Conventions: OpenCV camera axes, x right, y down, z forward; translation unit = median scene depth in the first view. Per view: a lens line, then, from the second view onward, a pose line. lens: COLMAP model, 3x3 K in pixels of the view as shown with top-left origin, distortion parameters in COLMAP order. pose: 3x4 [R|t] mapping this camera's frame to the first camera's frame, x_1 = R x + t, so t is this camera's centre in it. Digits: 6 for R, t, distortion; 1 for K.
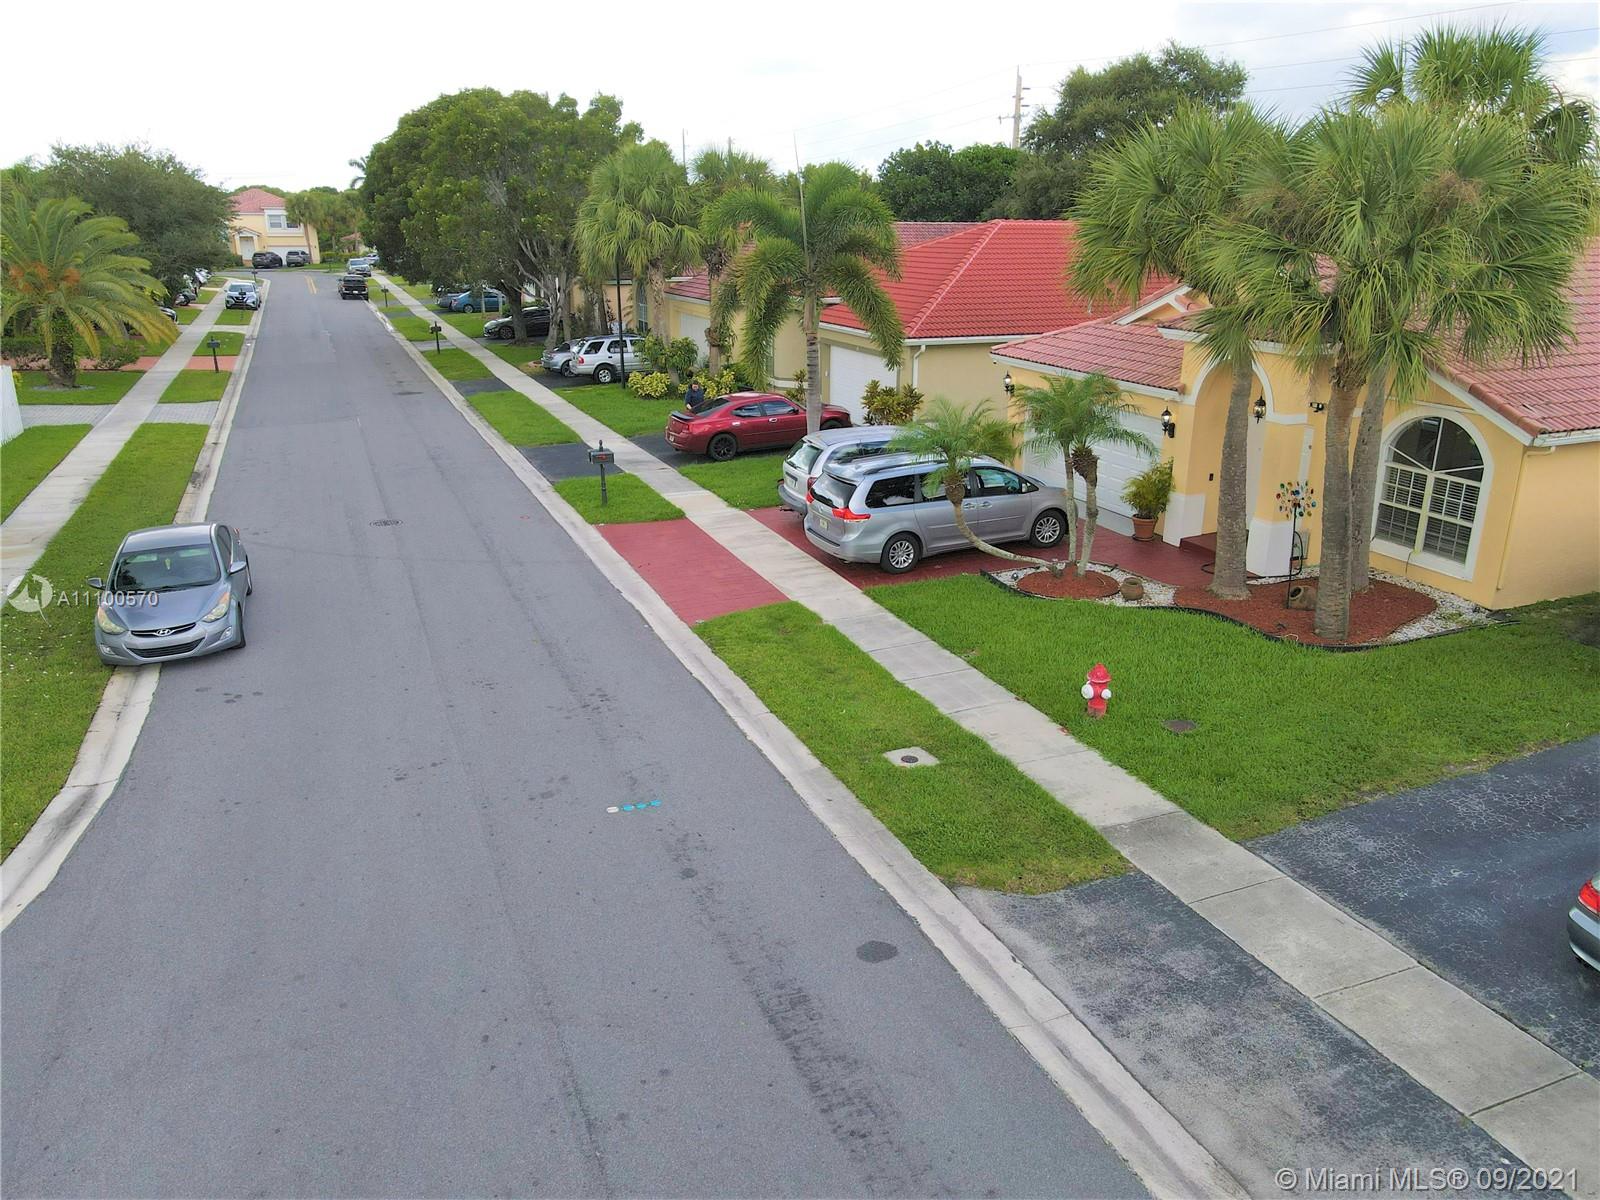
lens RADIAL K [[1169.0, 0, 803.9], [0, 1169.0, 594.4], [0, 0, 1]] dist [0.008738, 0.009263]
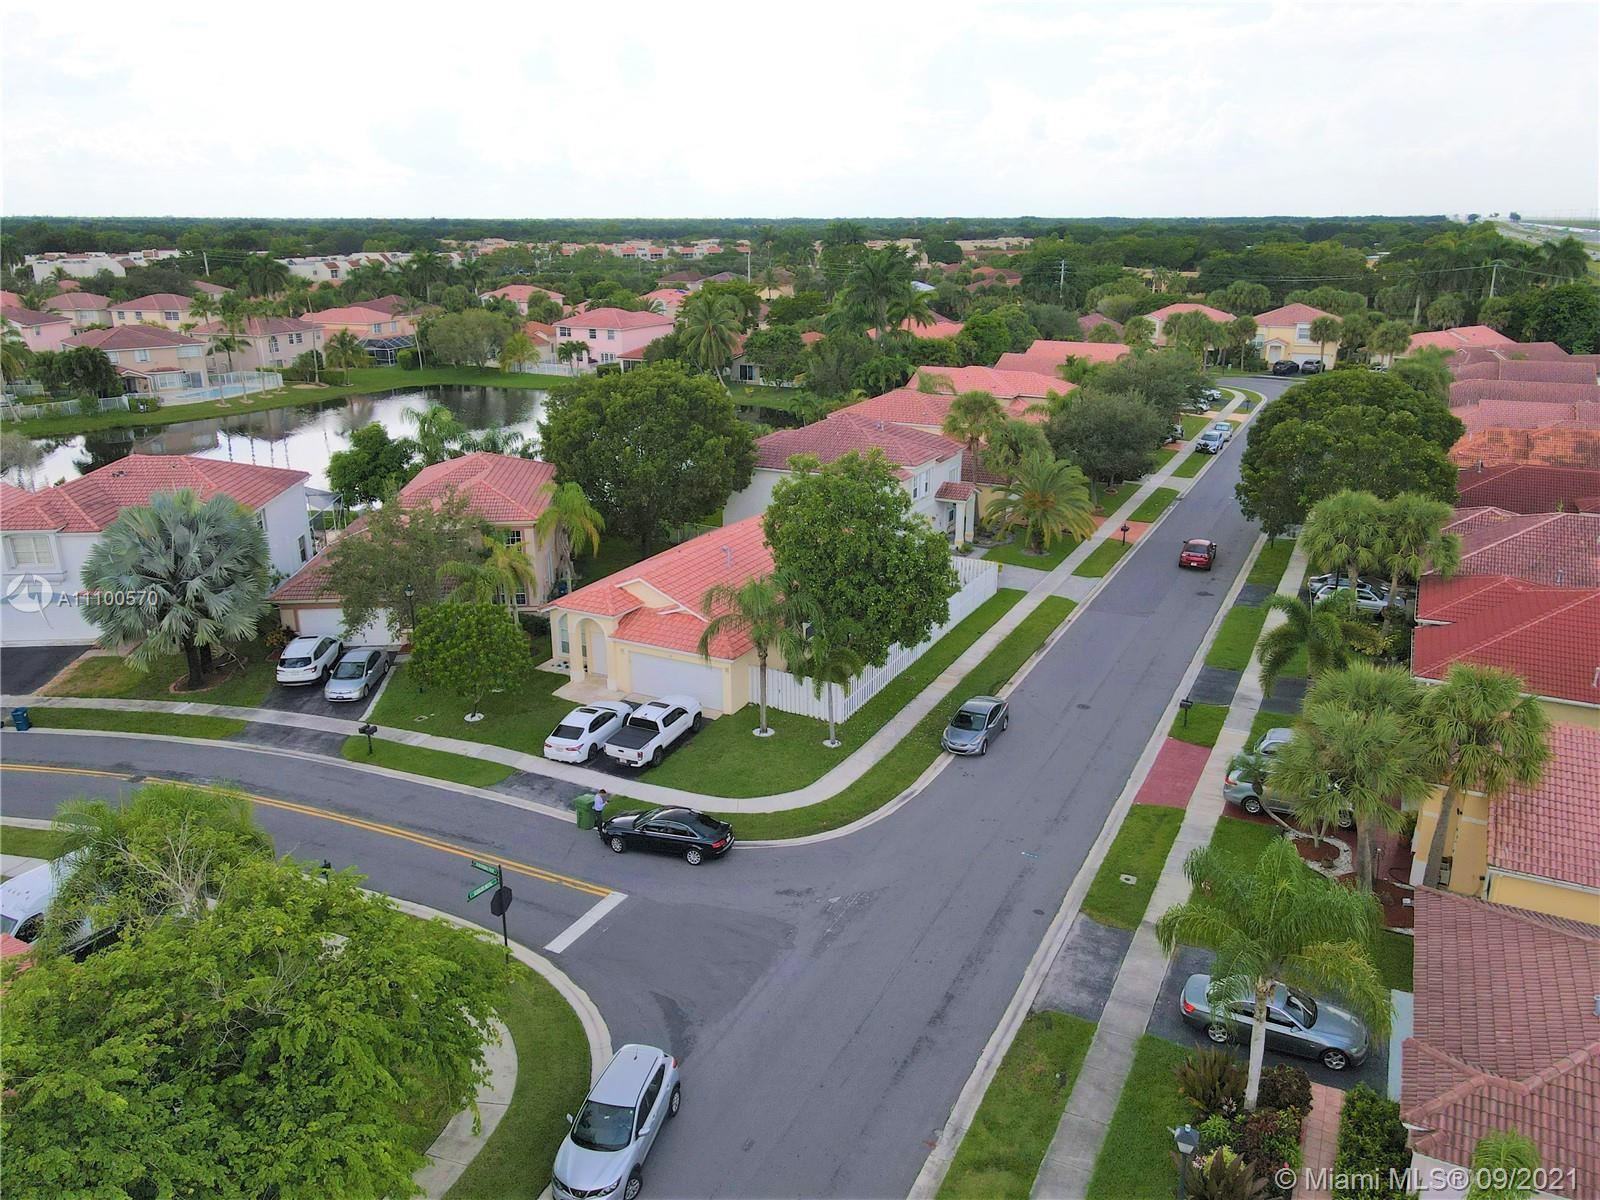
lens RADIAL K [[1169.0, 0, 804.0], [0, 1169.0, 599.3], [0, 0, 1]] dist [0.008738, 0.009263]
pose [[0.650627, 0.233564, -0.722587, 1.131950], [-0.233607, 0.966945, 0.102205, -0.479994], [0.722573, 0.102304, 0.683682, -1.217845]]
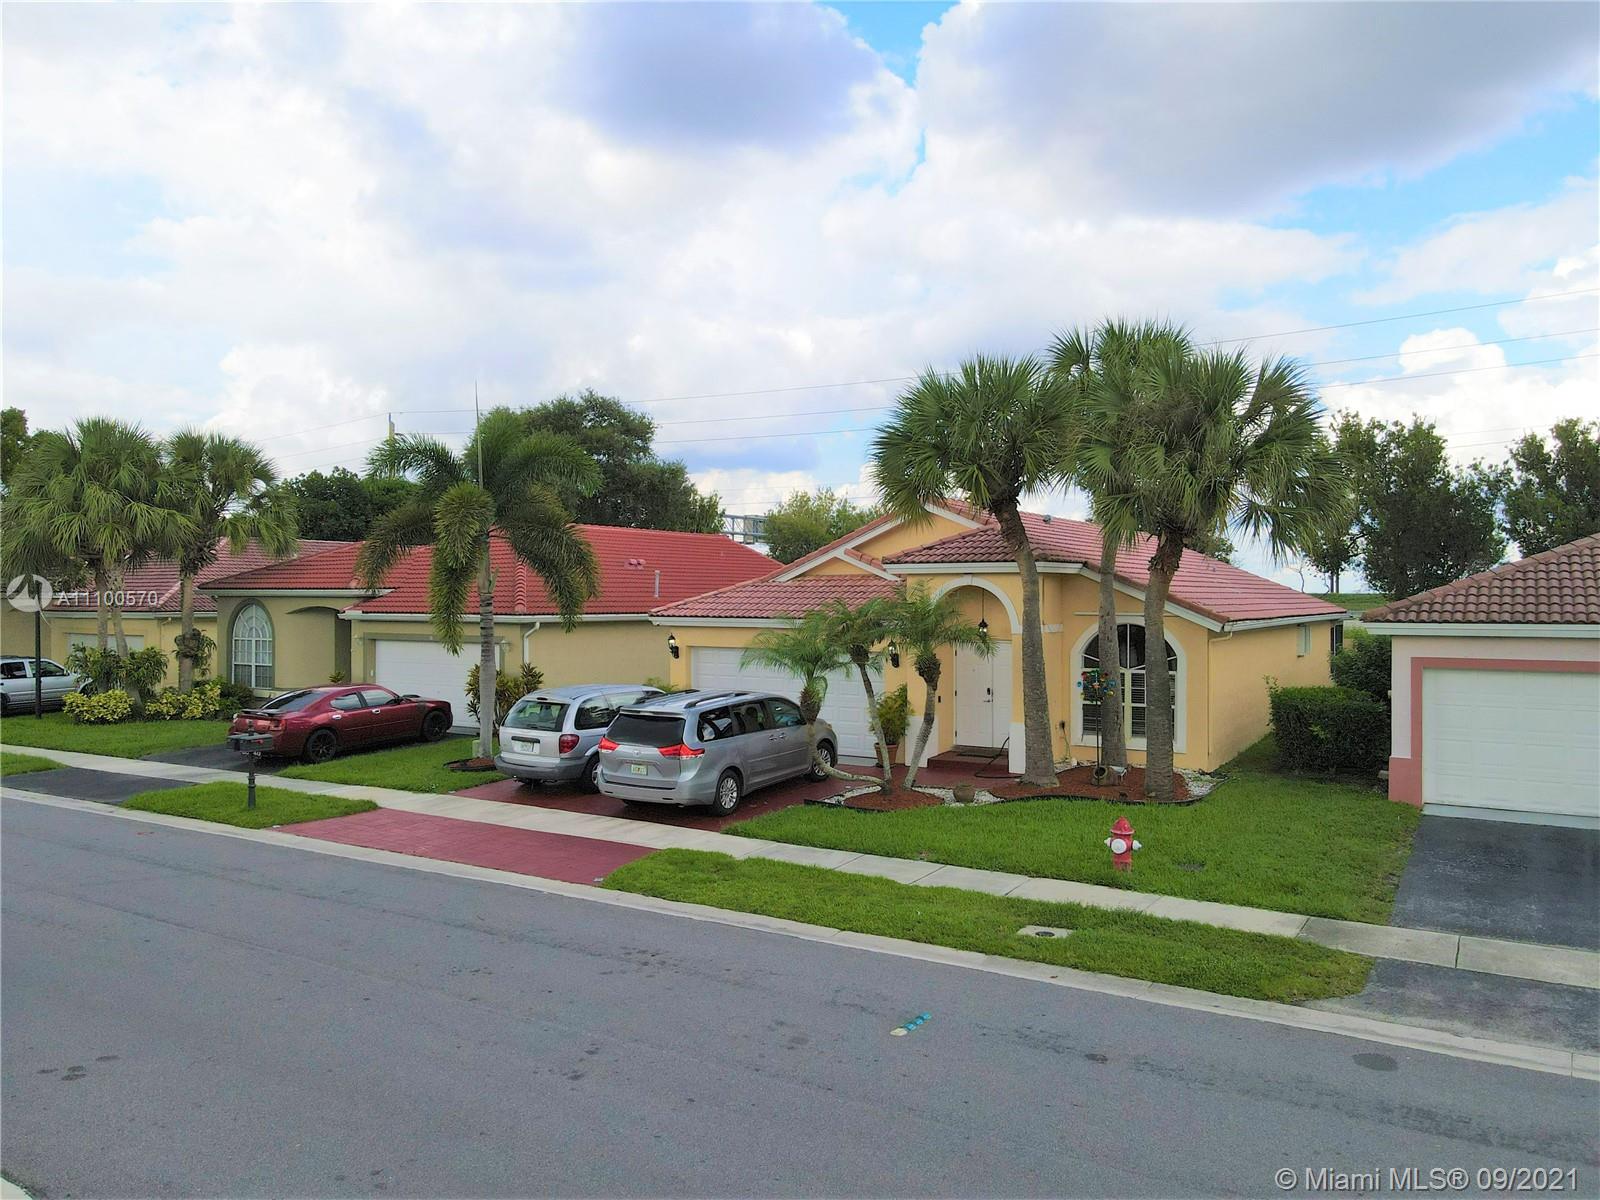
lens RADIAL K [[1169.0, 0, 800.0], [0, 1169.0, 603.0], [0, 0, 1]] dist [0.008738, 0.009263]
pose [[0.813797, -0.006111, 0.581117, -0.447115], [0.180693, 0.953043, -0.243021, 0.062767], [-0.552344, 0.302773, 0.776688, 0.248787]]
